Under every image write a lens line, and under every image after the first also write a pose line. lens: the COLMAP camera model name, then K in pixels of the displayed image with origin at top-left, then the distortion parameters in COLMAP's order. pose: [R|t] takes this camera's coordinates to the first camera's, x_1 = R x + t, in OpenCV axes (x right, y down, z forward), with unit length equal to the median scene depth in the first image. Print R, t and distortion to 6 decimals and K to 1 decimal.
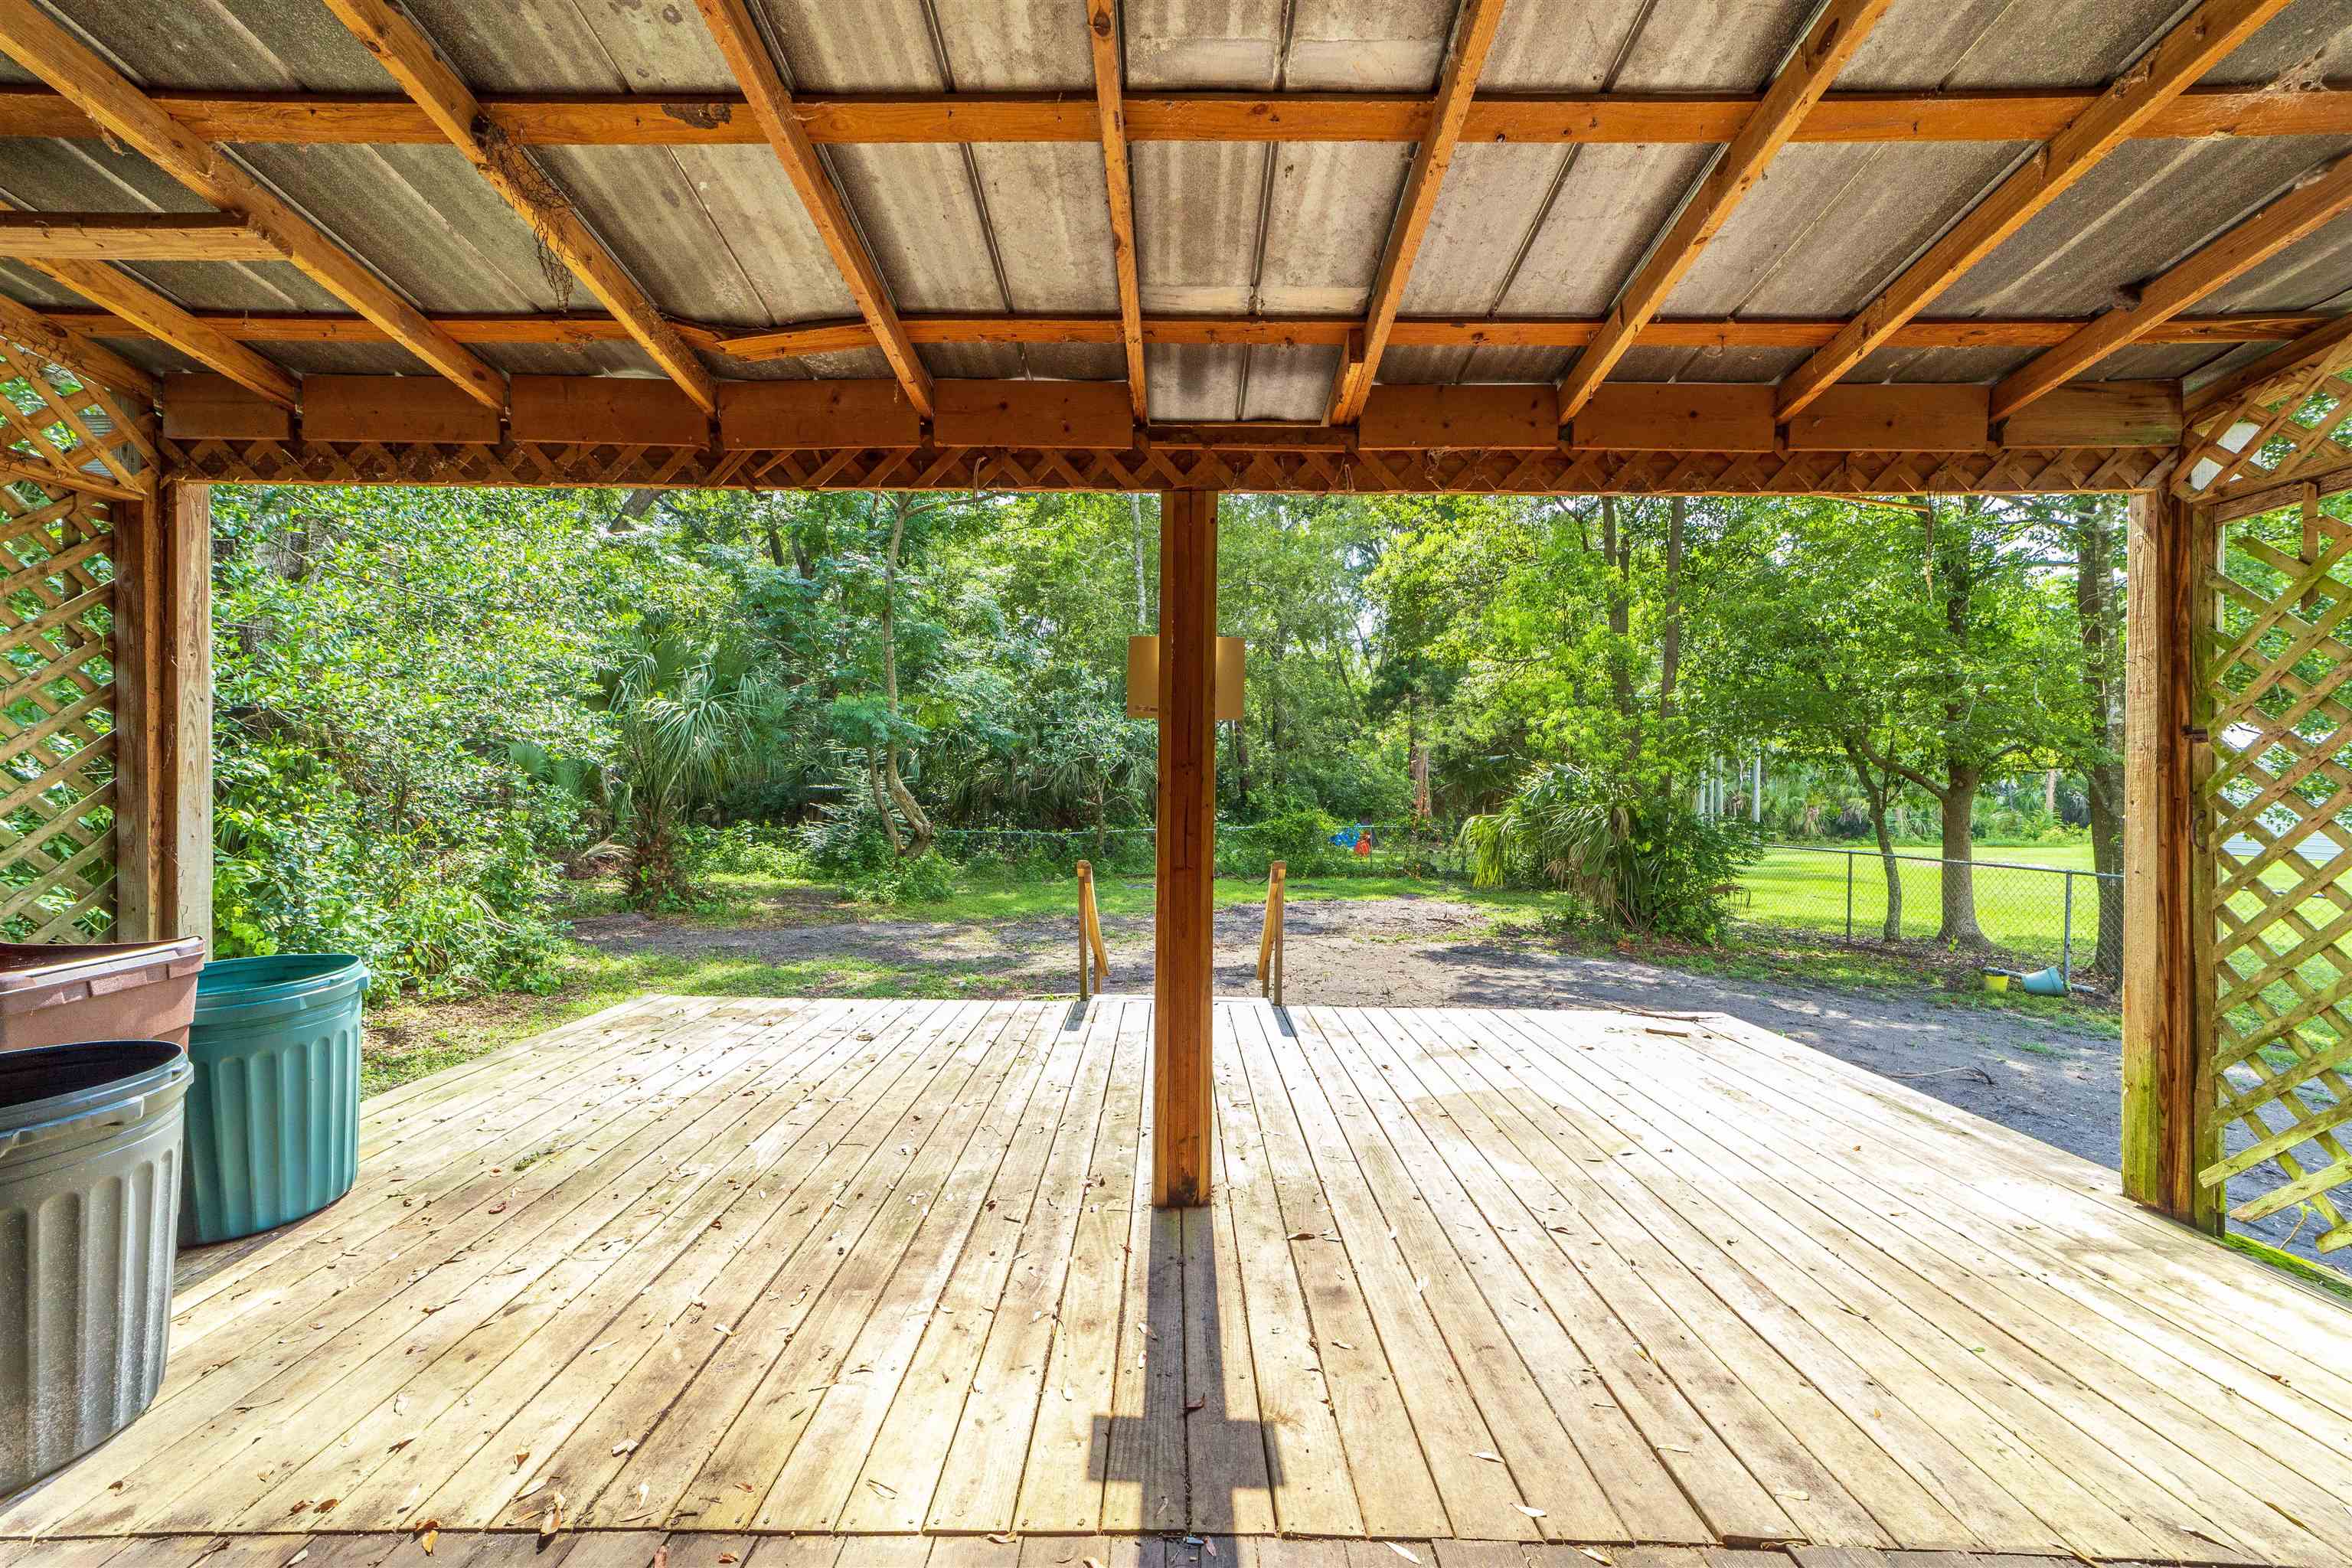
lens RADIAL K [[899.4, 0, 1182.9], [0, 899.4, 786.8], [0, 0, 1]] dist [-0.008063, 0.004057]
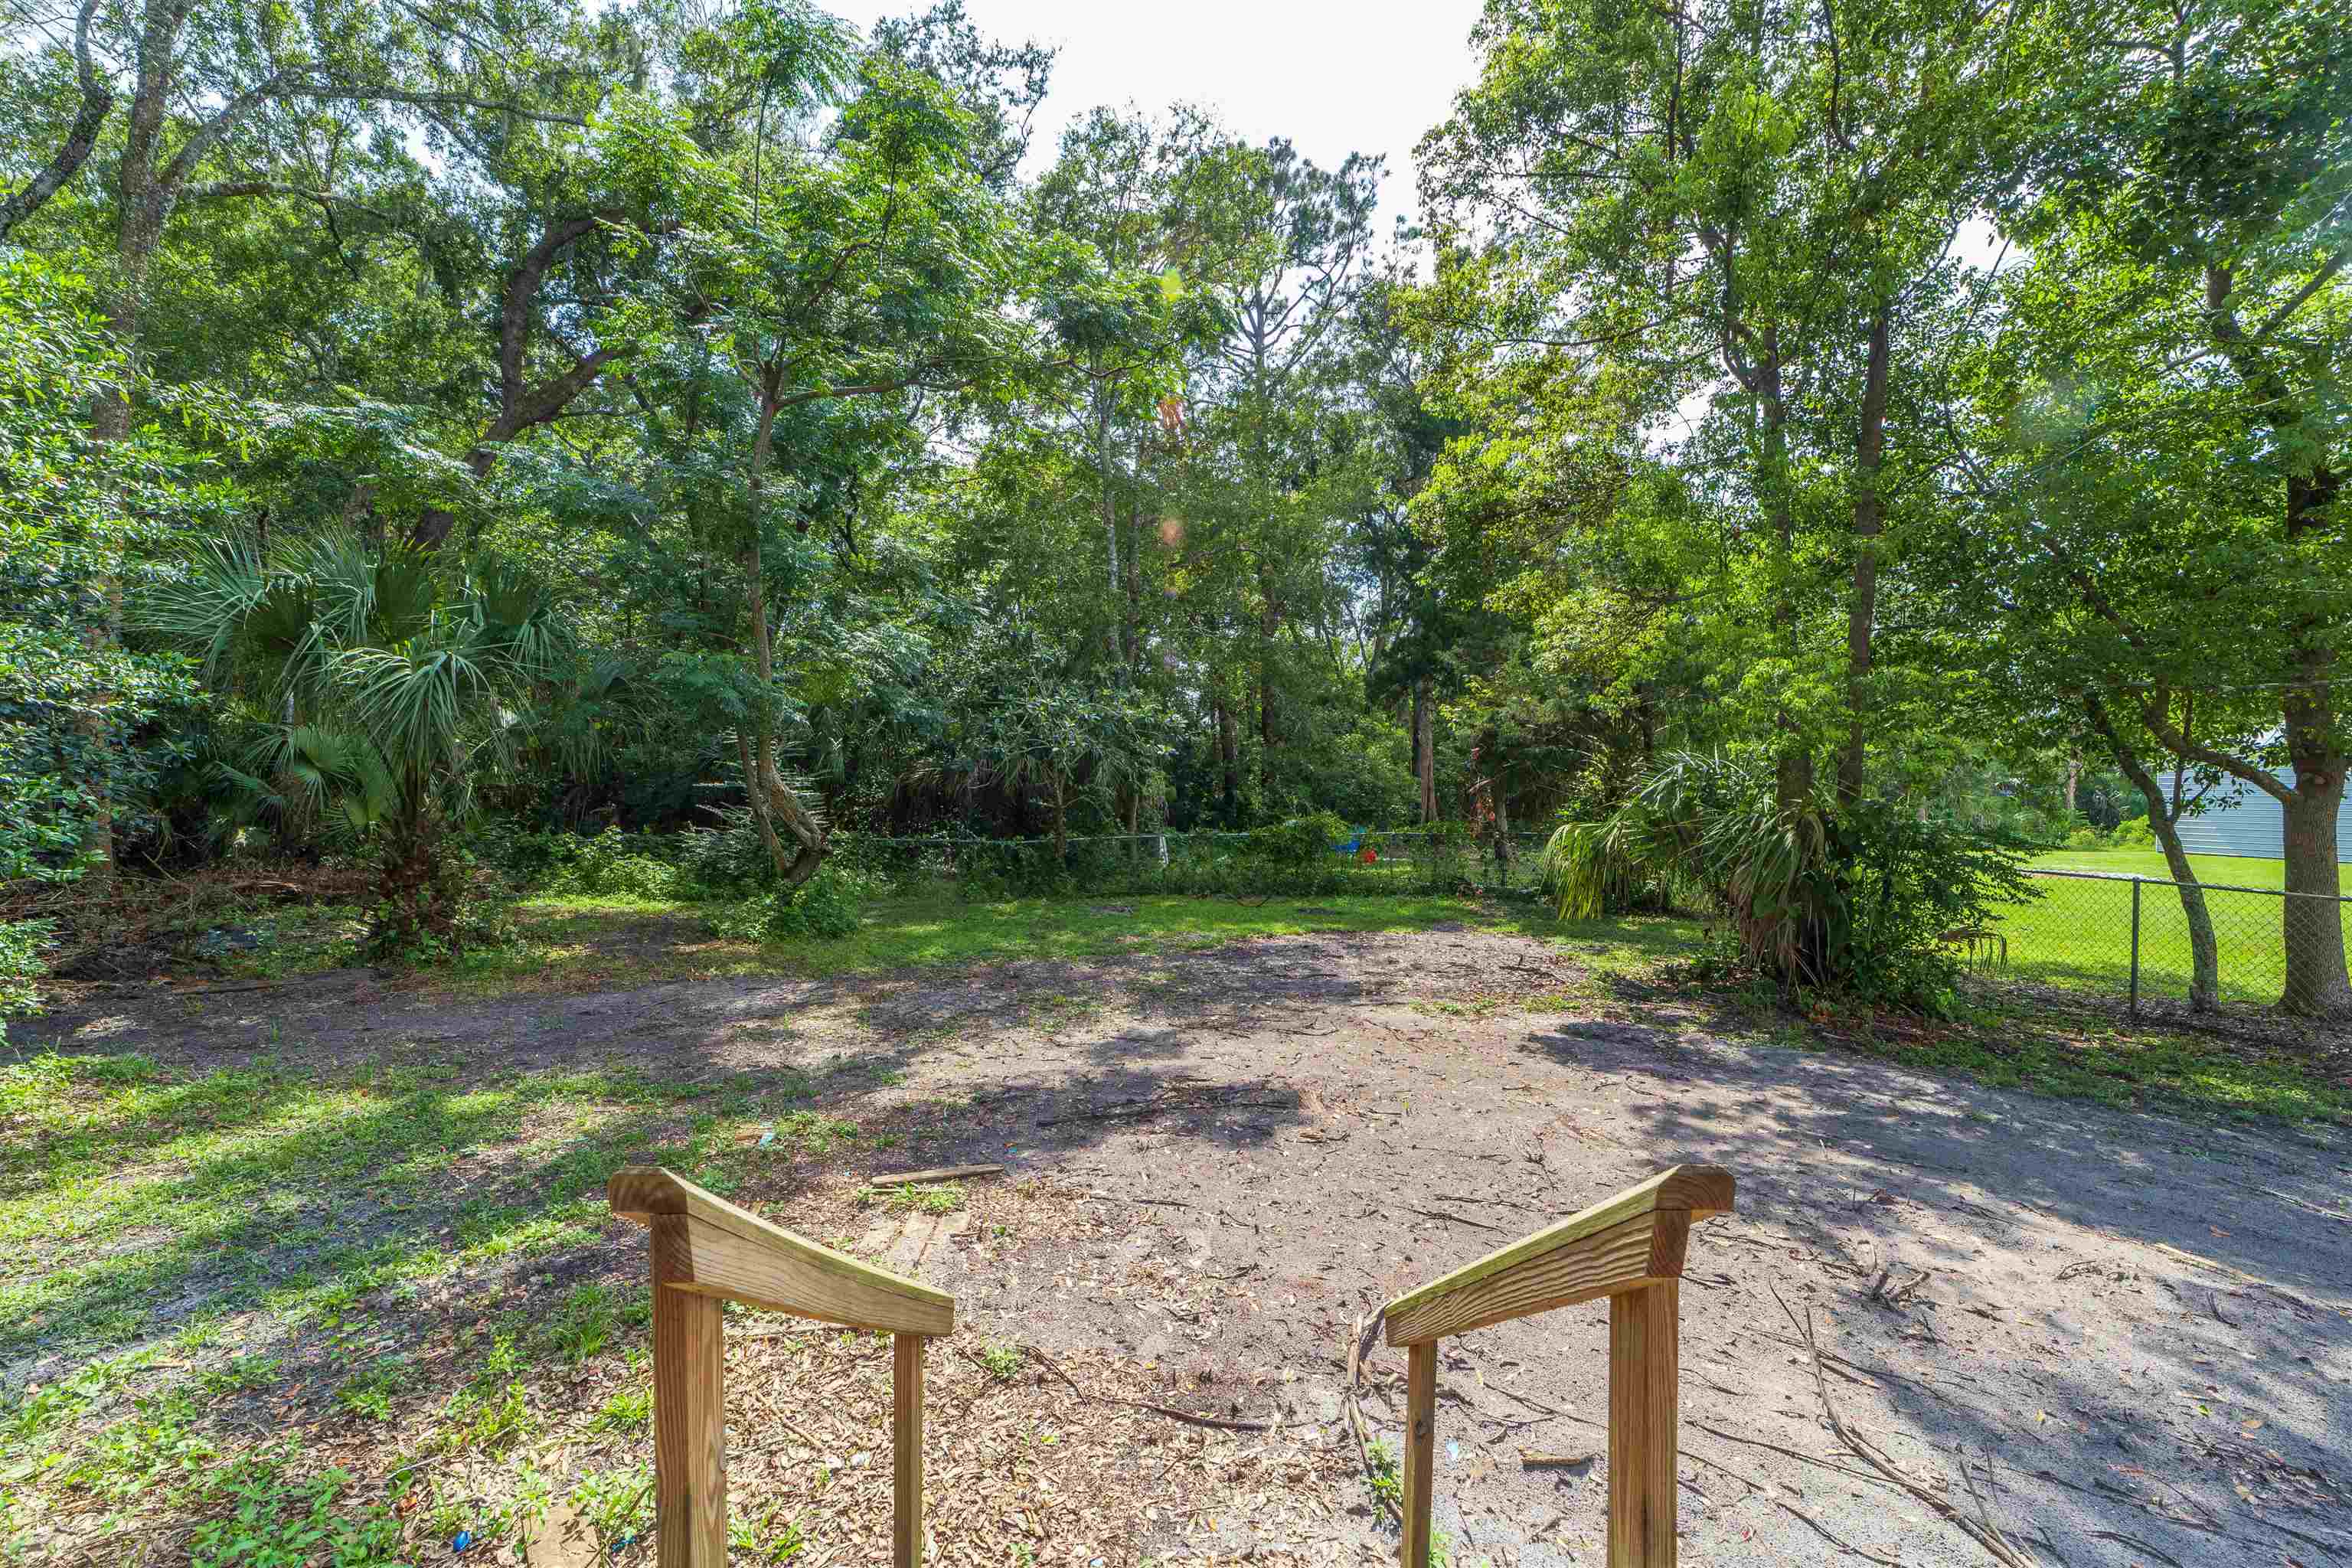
lens RADIAL K [[899.4, 0, 1170.3], [0, 899.4, 785.0], [0, 0, 1]] dist [-0.008063, 0.004057]
pose [[0.999948, 0.000804, 0.010156, -0.000315], [-0.000800, 1.000000, -0.000386, 0.000980], [-0.010156, 0.000378, 0.999948, 0.245041]]
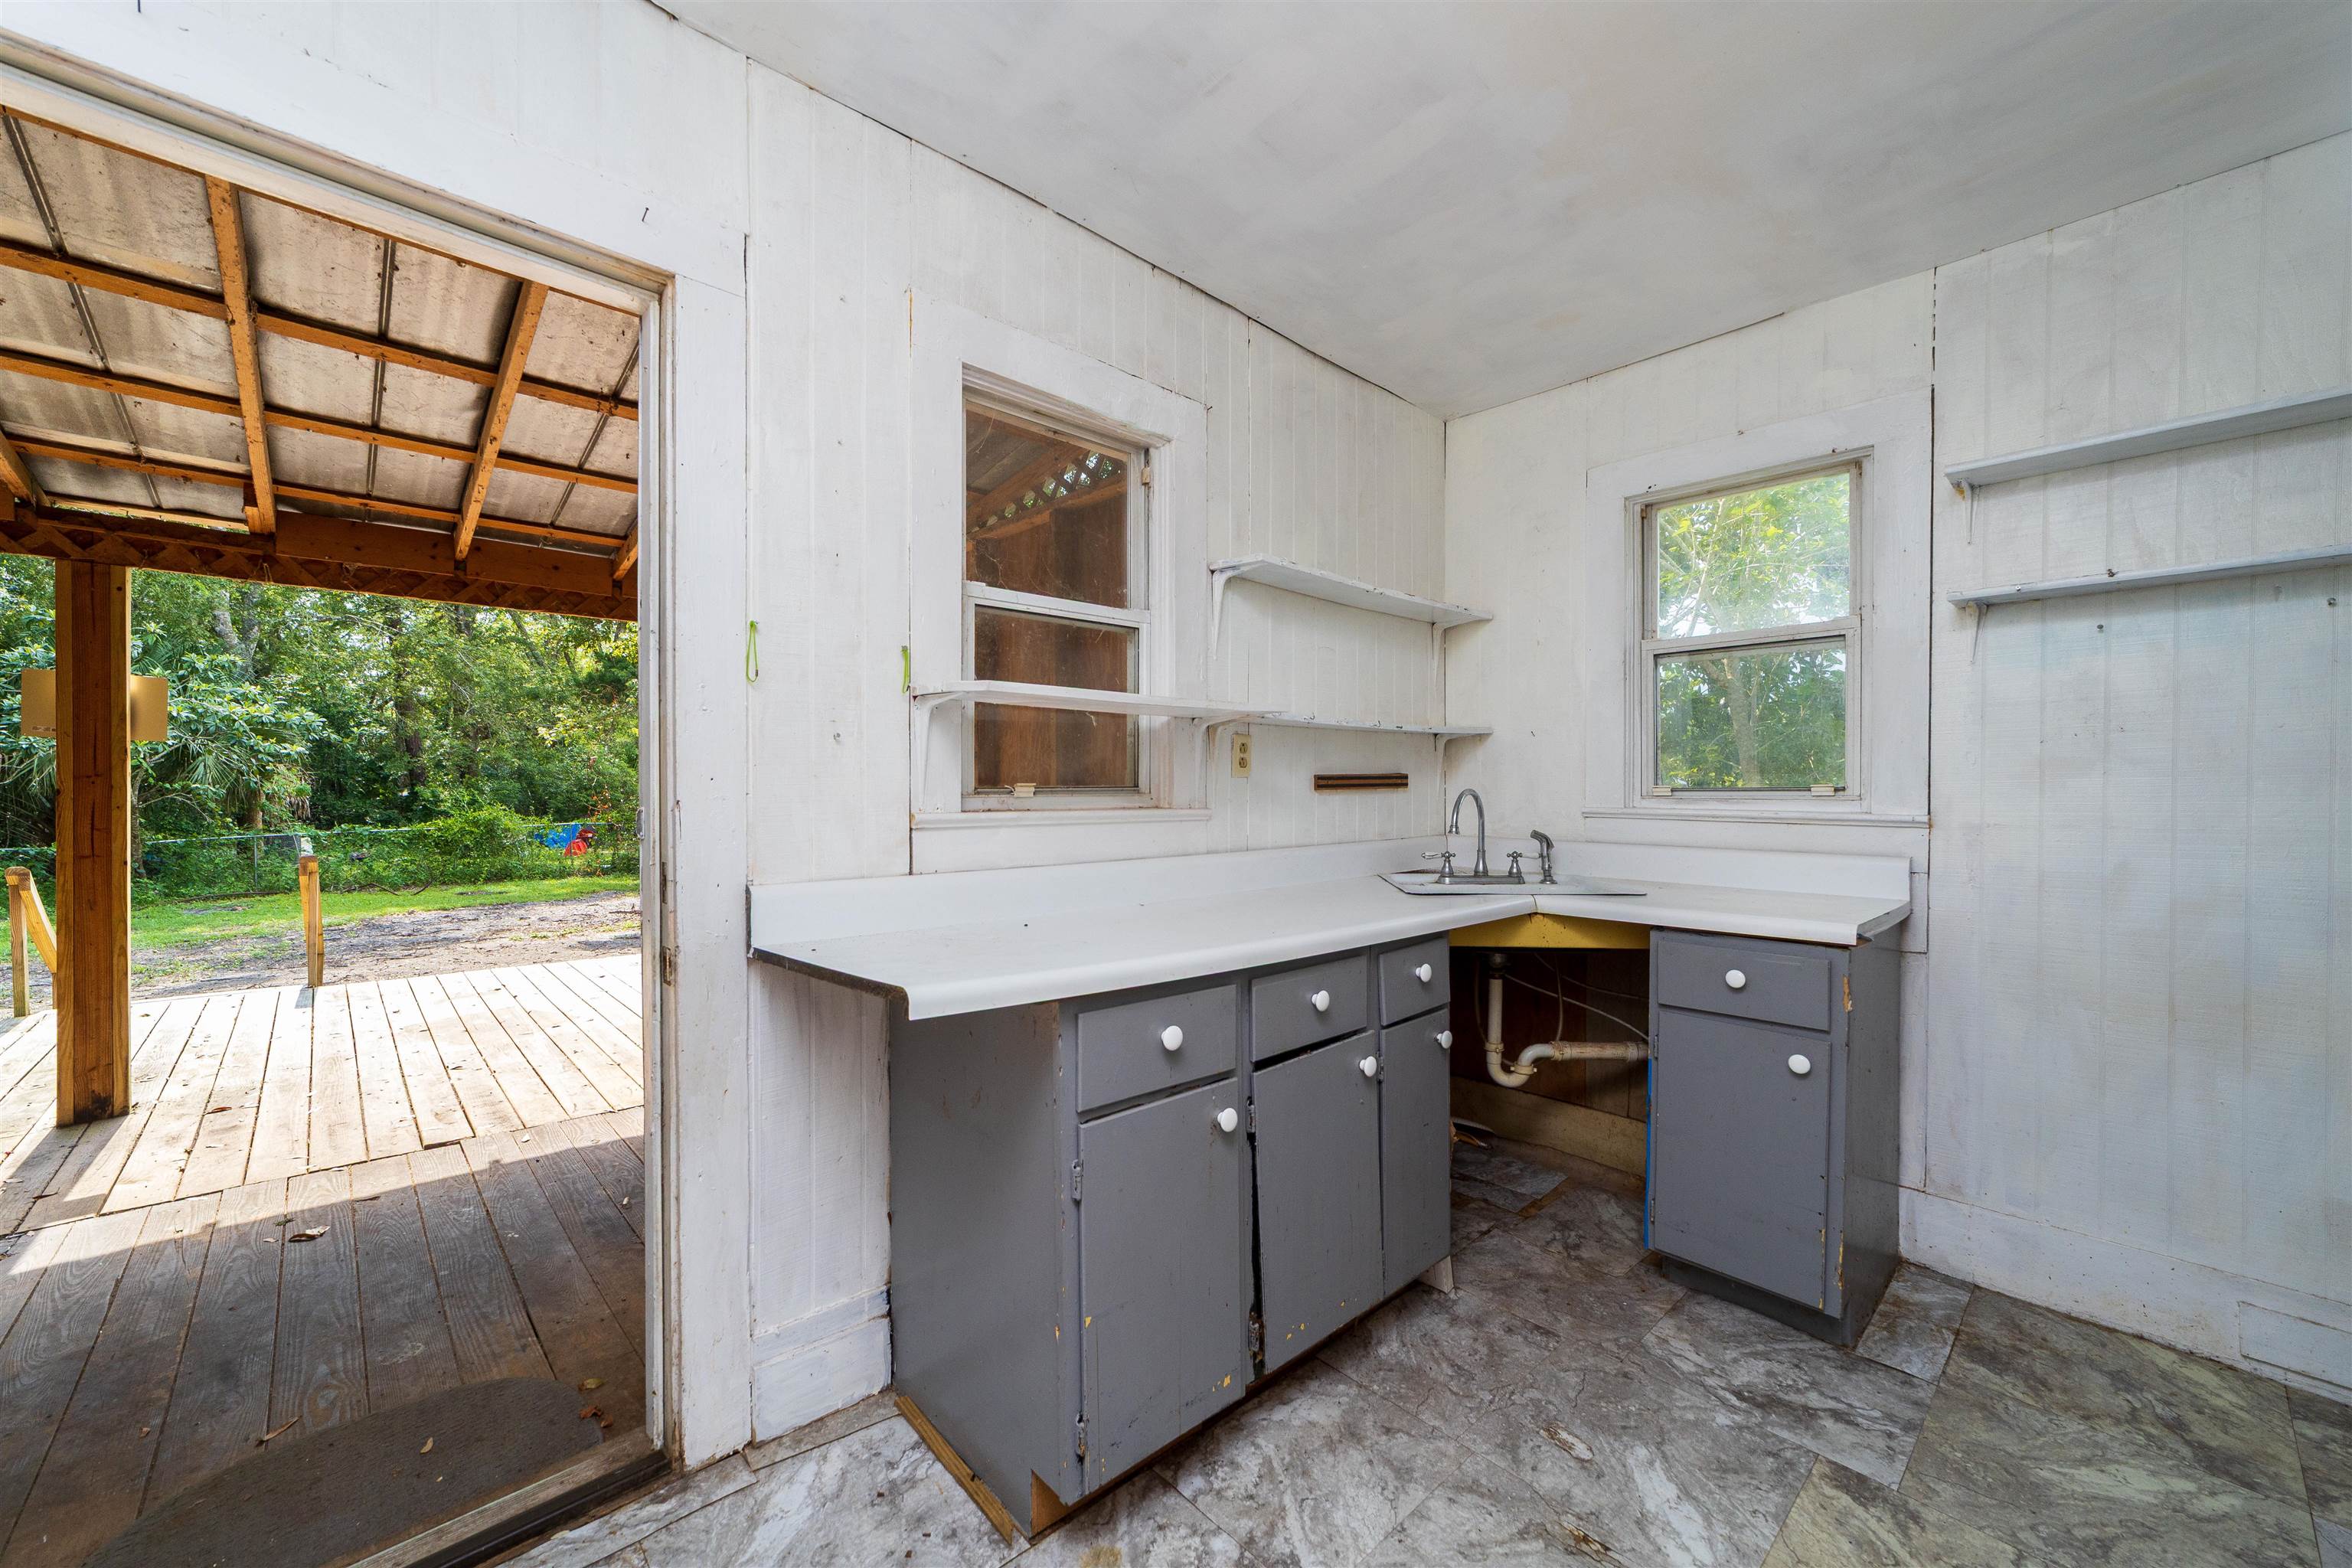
lens RADIAL K [[899.4, 0, 1181.8], [0, 899.4, 788.2], [0, 0, 1]] dist [-0.008063, 0.004057]
pose [[0.729669, -0.003738, 0.683790, 0.042989], [-0.002041, 0.999969, 0.007645, -0.002672], [-0.683797, -0.006974, 0.729639, -0.163387]]
